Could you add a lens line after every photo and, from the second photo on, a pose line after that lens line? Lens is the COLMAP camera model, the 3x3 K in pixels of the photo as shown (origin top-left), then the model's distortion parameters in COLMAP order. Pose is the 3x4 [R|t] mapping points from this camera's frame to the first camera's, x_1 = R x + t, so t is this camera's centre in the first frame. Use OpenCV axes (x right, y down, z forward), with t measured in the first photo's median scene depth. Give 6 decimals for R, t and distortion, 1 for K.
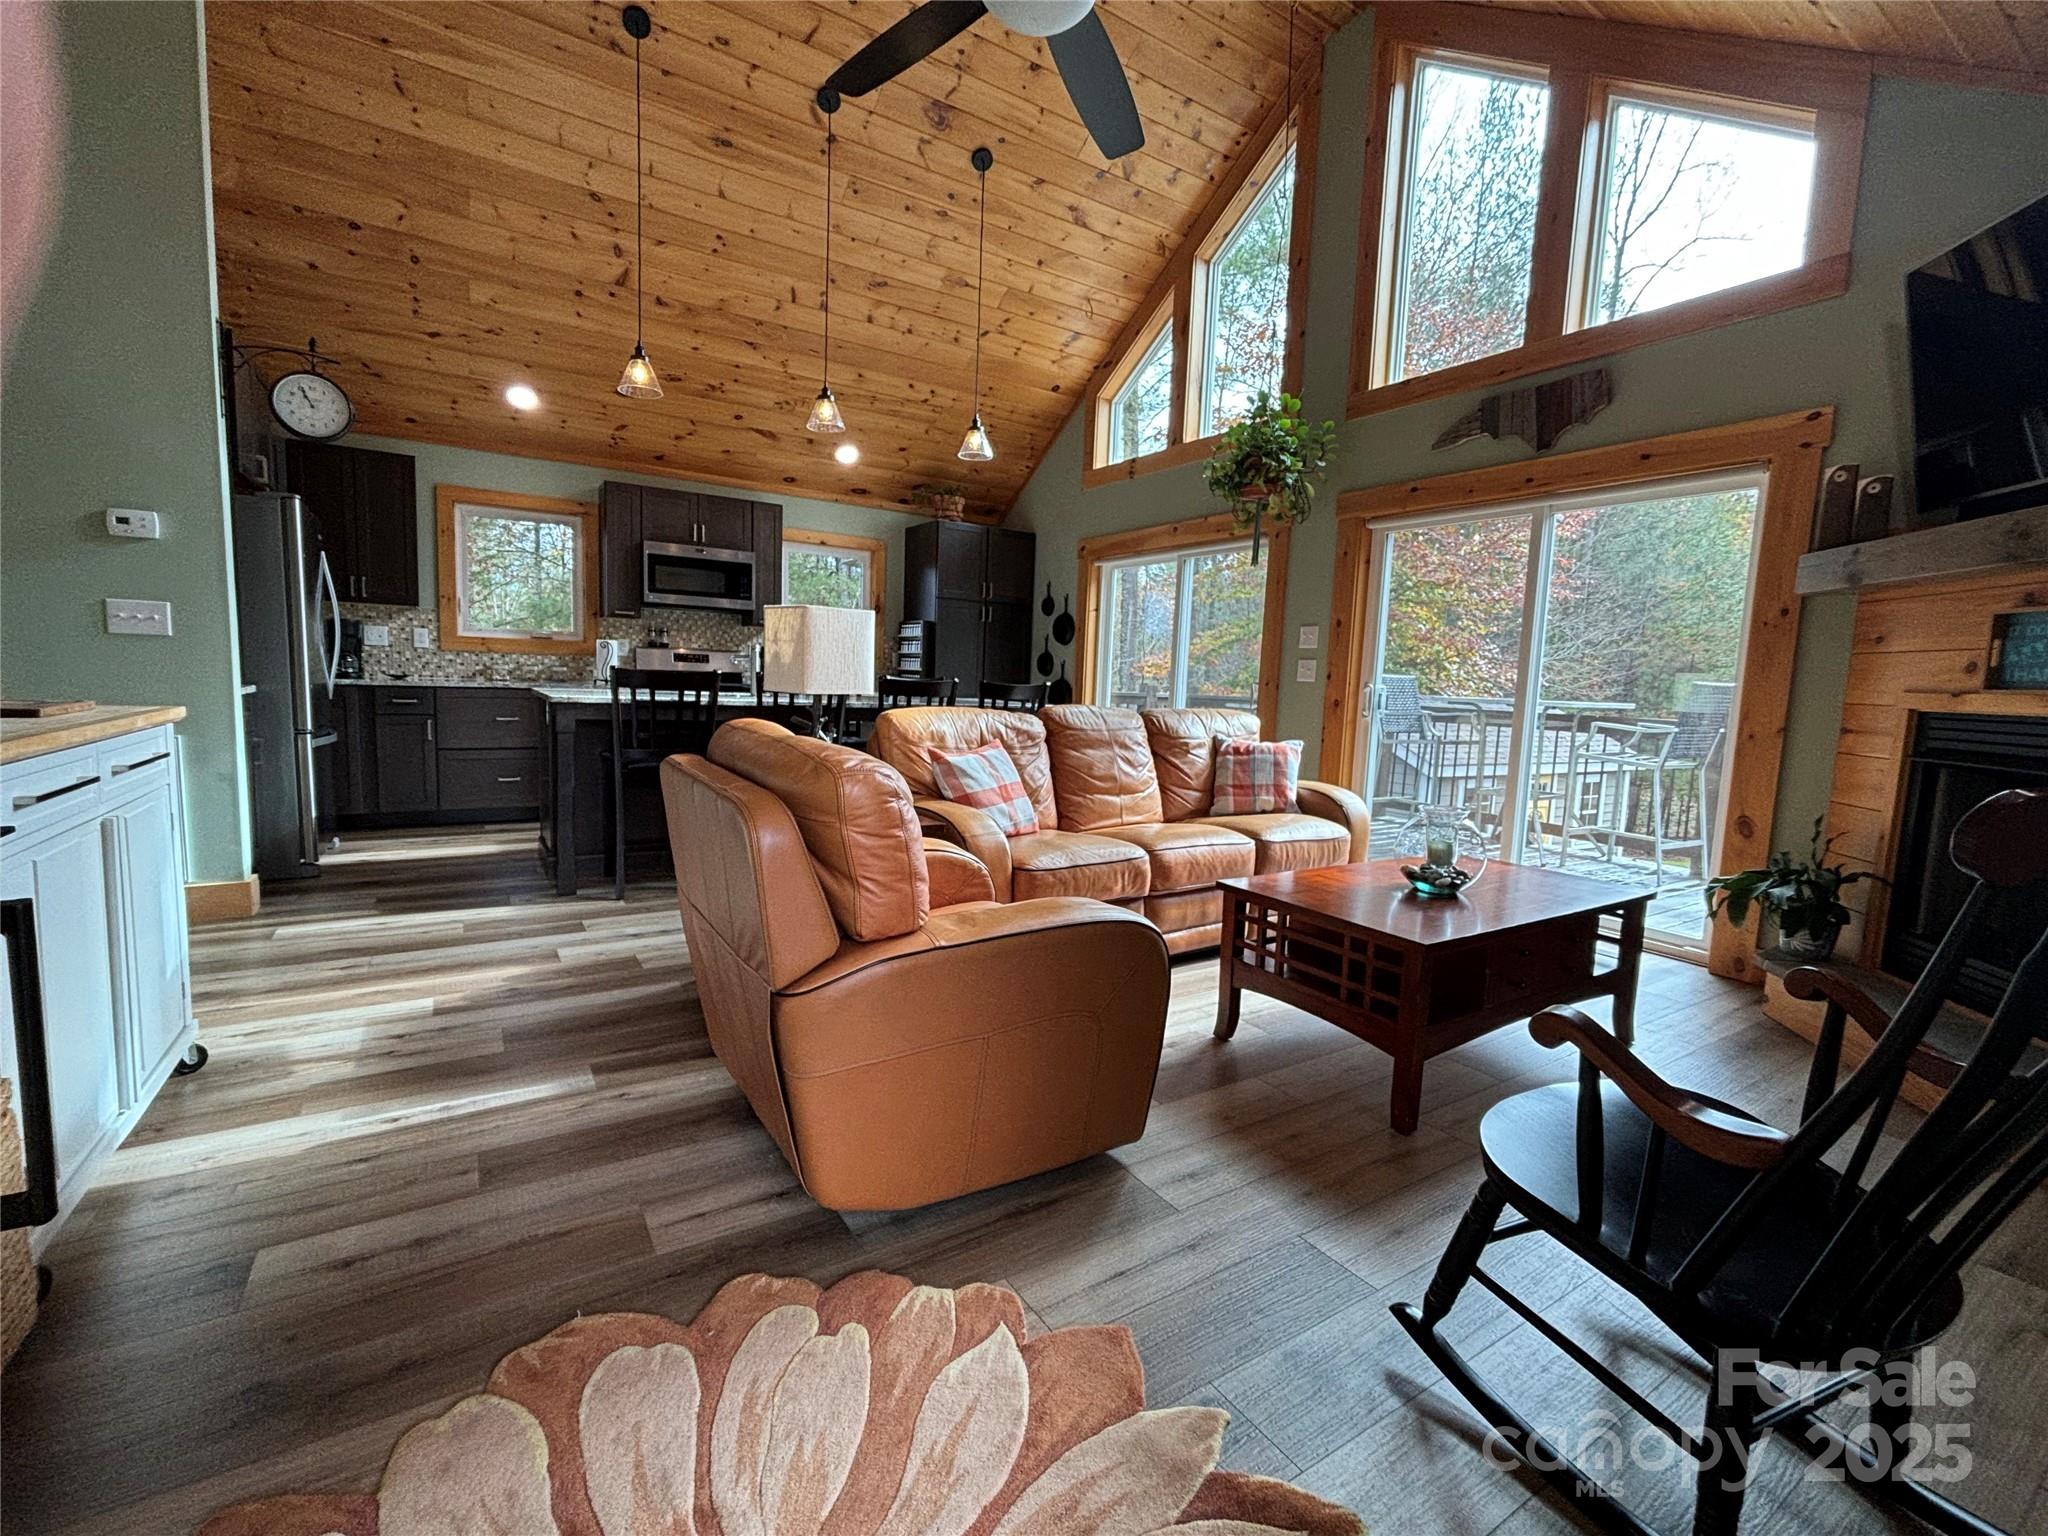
lens RADIAL K [[863.5, 0, 1013.5], [0, 863.5, 765.9], [0, 0, 1]] dist [-0.001065, -0.000062]
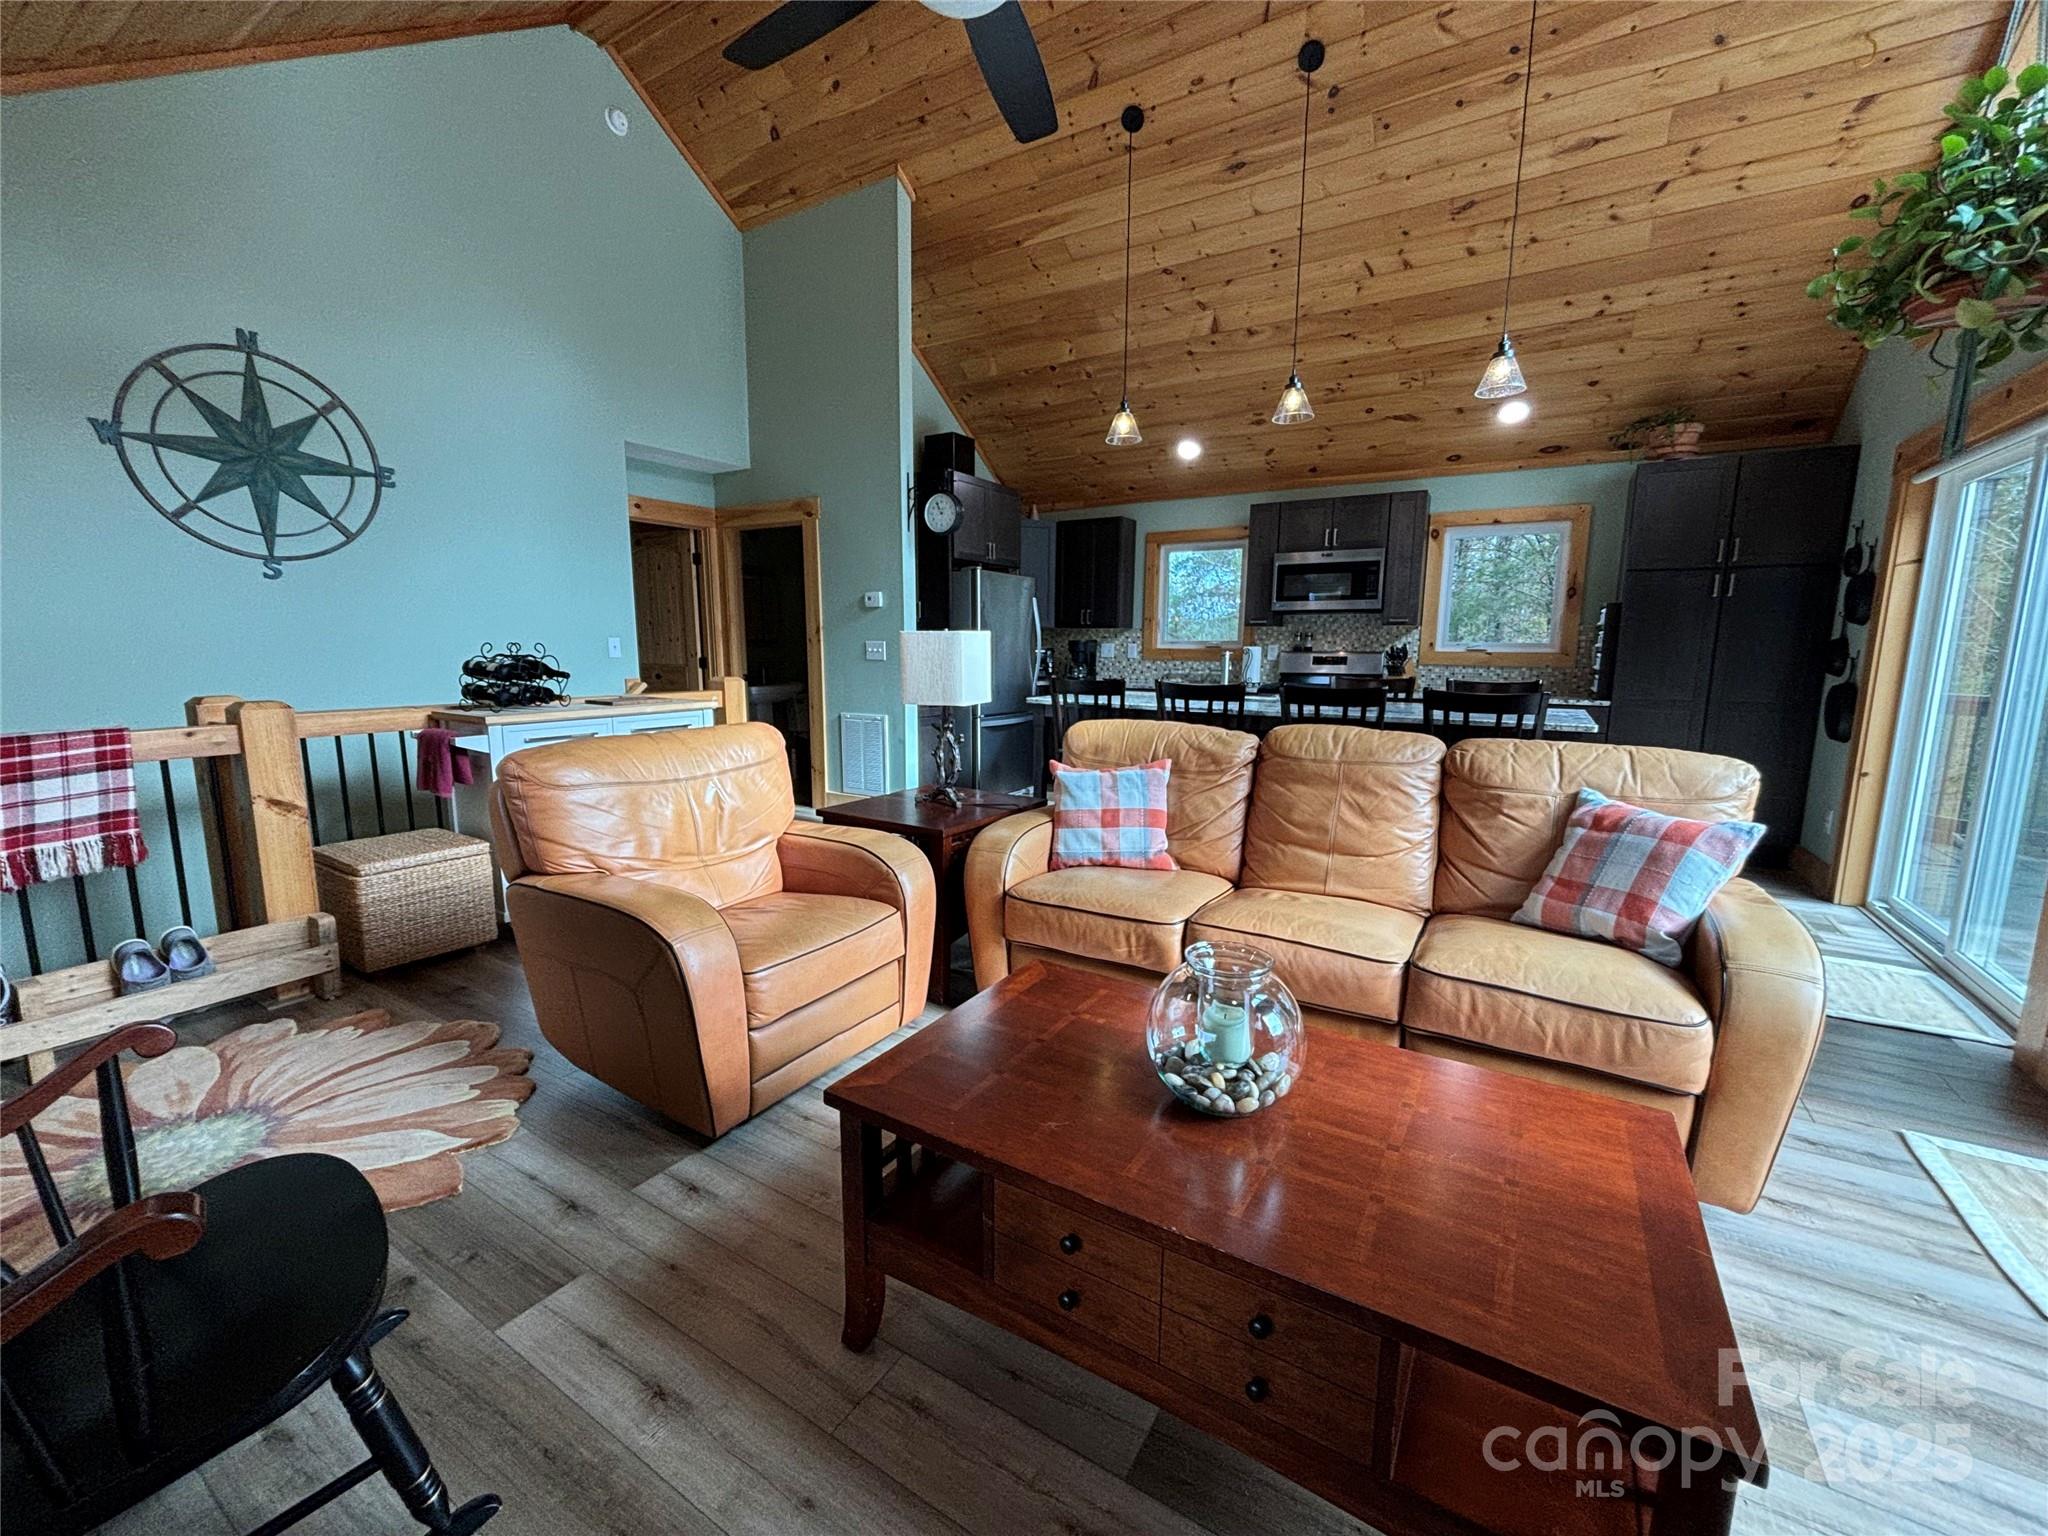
lens RADIAL K [[816.8, 0, 1024.0], [0, 816.8, 768.0], [0, 0, 1]] dist [-0.008674, 0.000569]
pose [[0.449413, 0.098469, -0.887880, 0.399545], [-0.085665, 0.994076, 0.066886, -0.039989], [0.889207, 0.046001, 0.455186, 0.298527]]
